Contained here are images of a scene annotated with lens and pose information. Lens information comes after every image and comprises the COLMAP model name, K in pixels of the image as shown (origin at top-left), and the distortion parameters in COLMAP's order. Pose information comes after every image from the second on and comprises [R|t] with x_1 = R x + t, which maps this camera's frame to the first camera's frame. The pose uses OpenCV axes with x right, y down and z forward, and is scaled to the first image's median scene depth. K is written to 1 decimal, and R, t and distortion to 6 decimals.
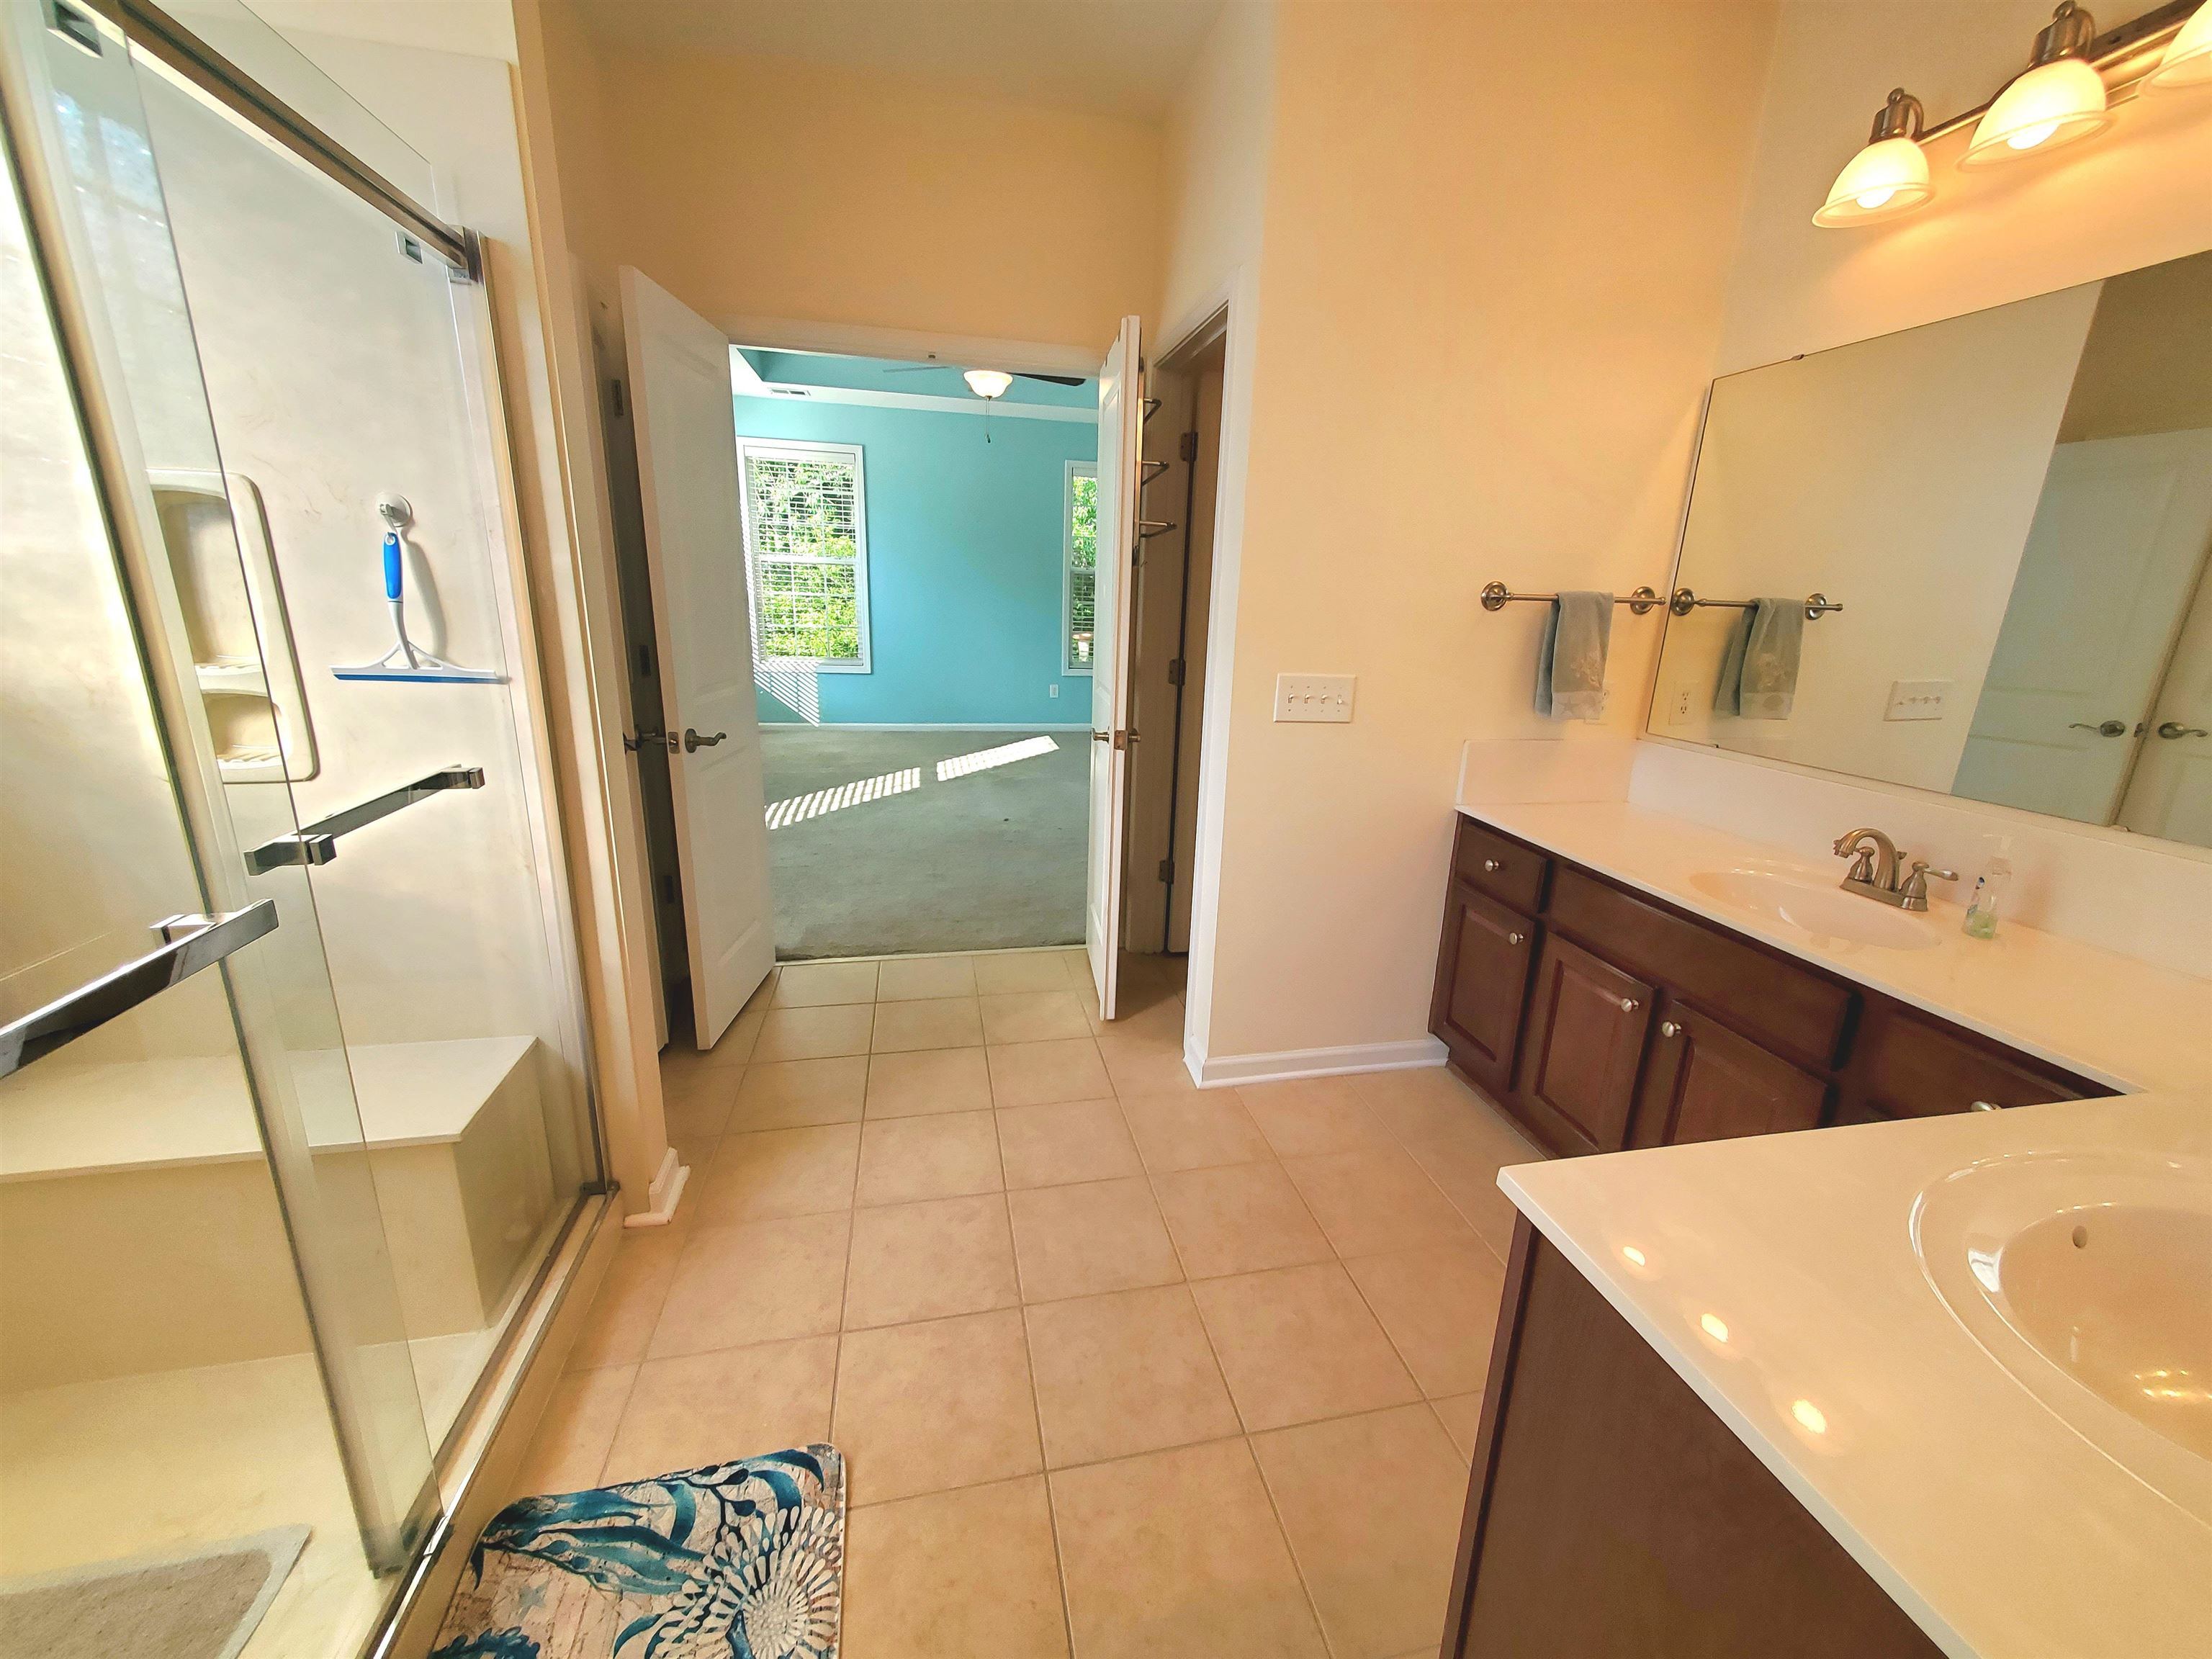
lens RADIAL K [[882.8, 0, 1112.0], [0, 882.8, 833.9], [0, 0, 1]] dist [0.008288, 0.000427]
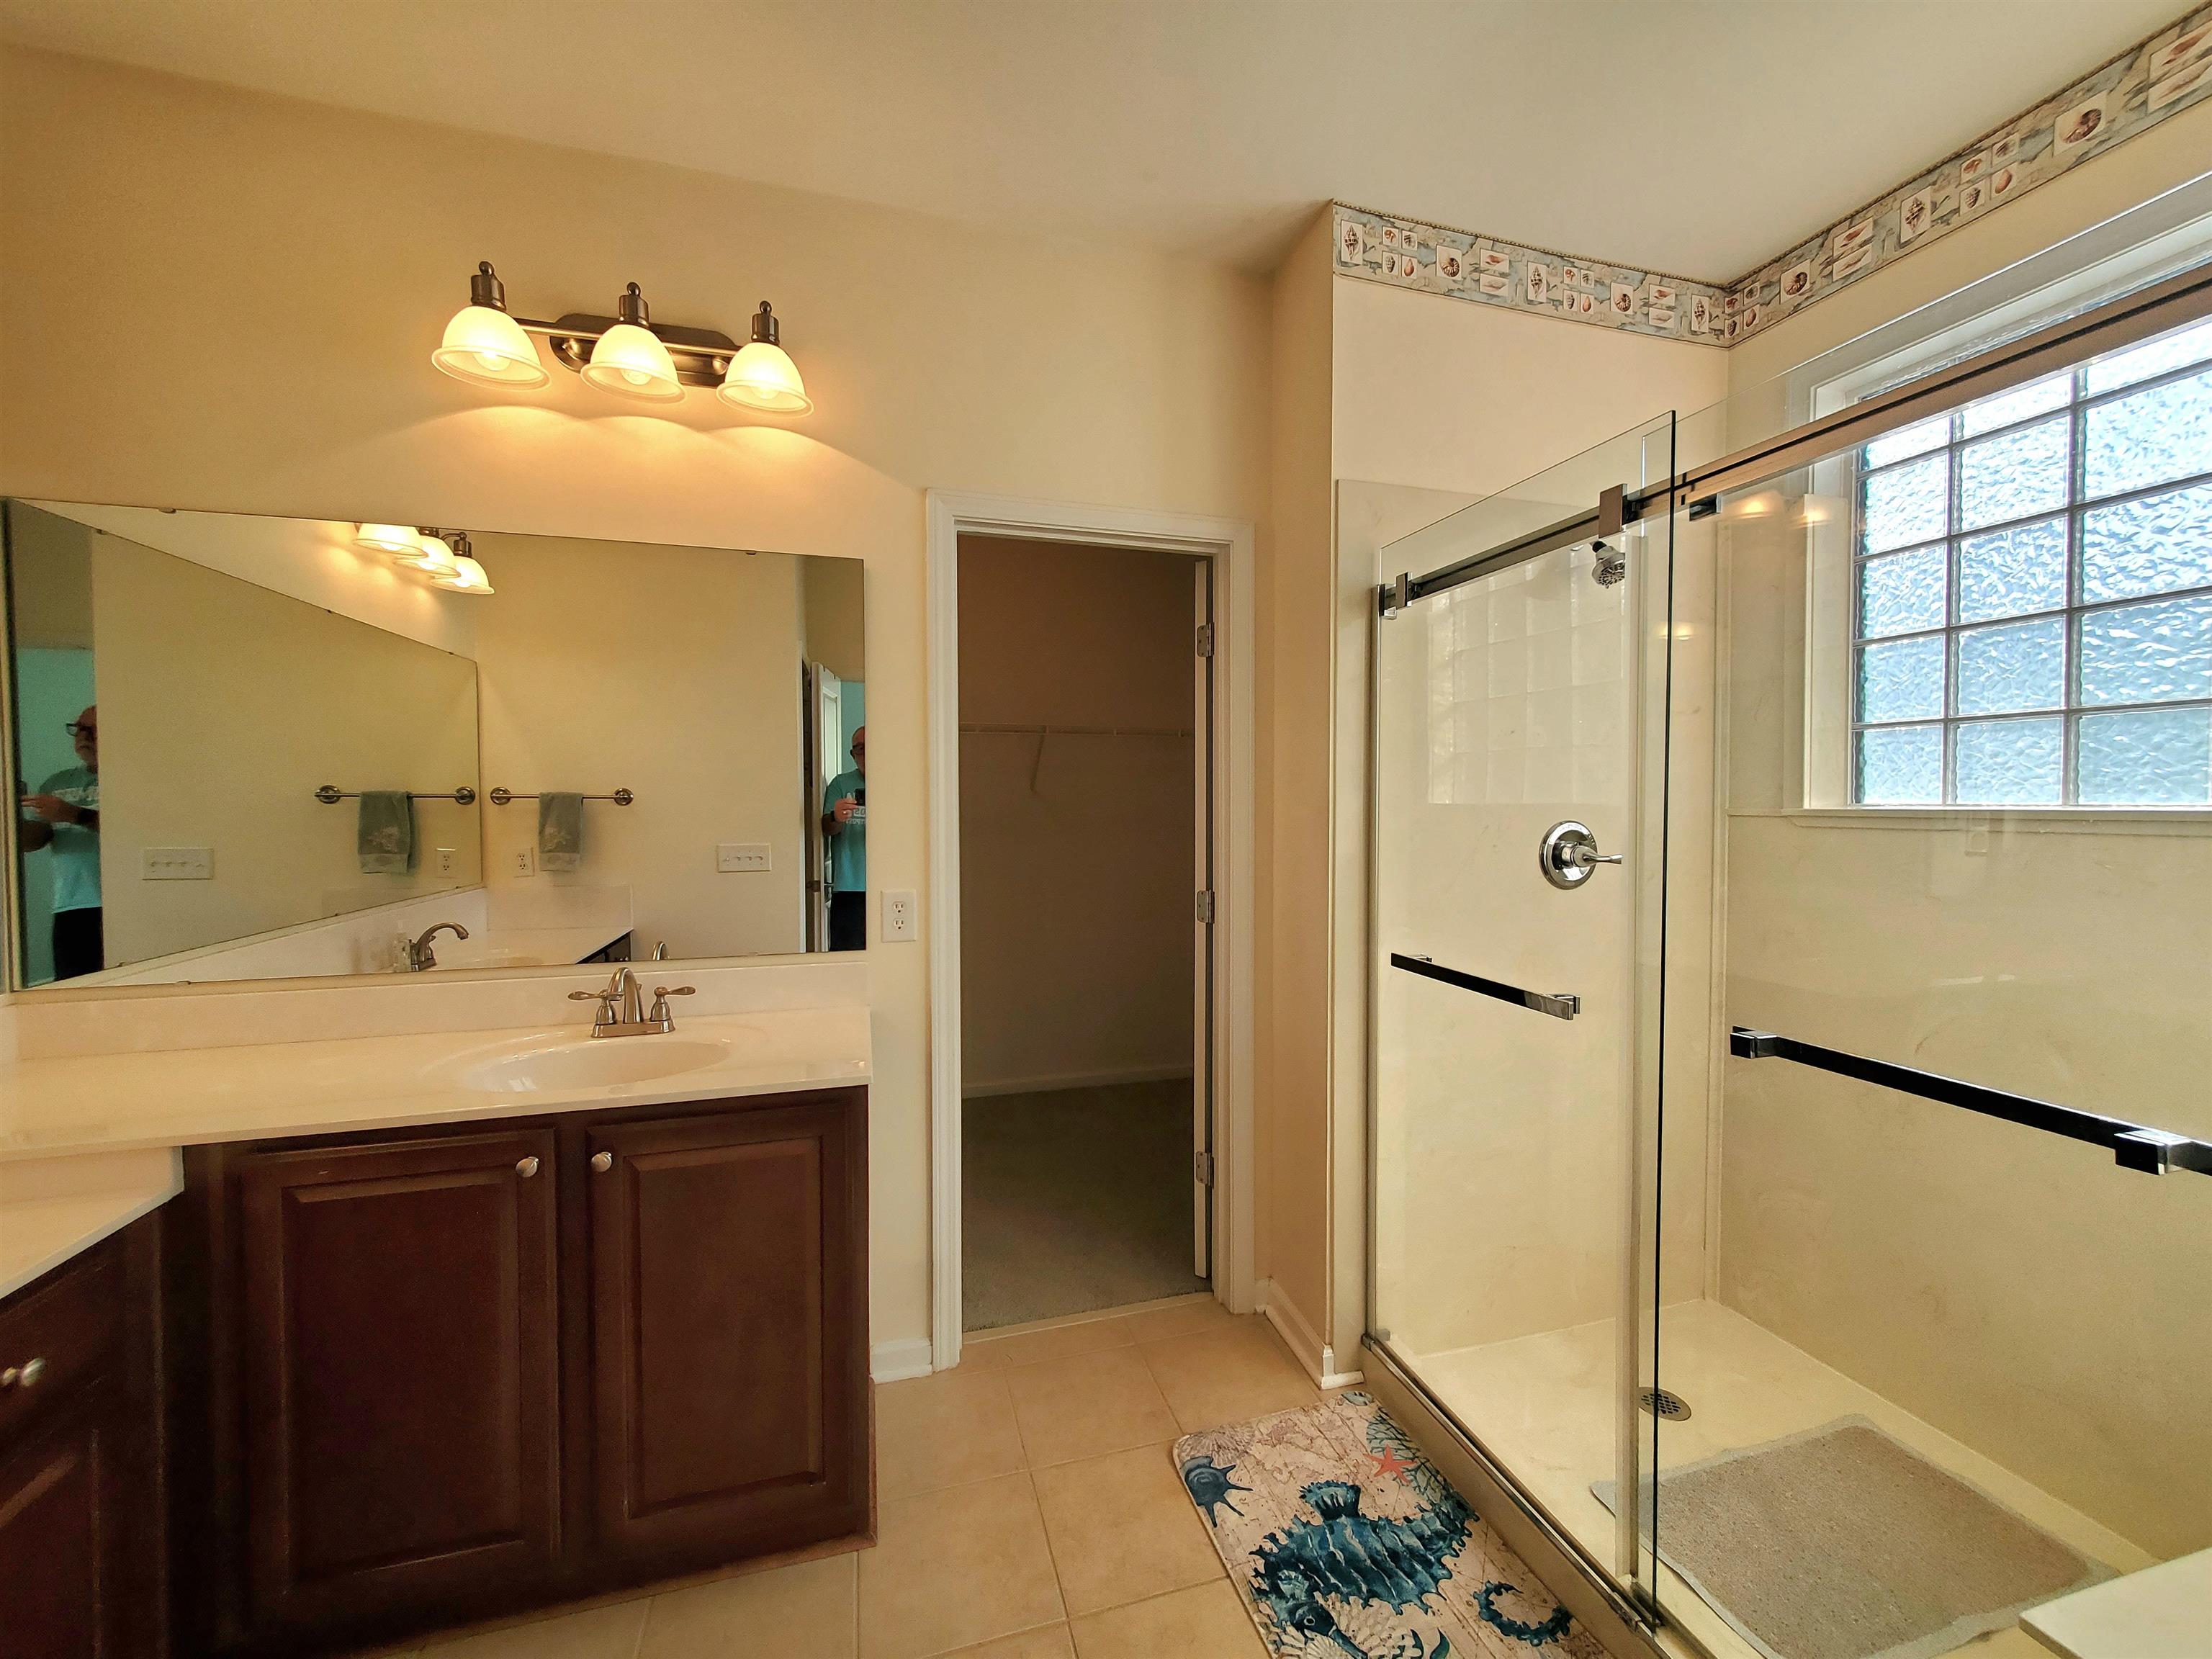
lens RADIAL K [[882.8, 0, 1105.9], [0, 882.8, 829.8], [0, 0, 1]] dist [0.008288, 0.000427]
pose [[0.998324, -0.027789, 0.050758, 1.637697], [0.038731, 0.972586, -0.229294, 0.187014], [-0.042995, 0.230876, 0.972033, -0.517319]]
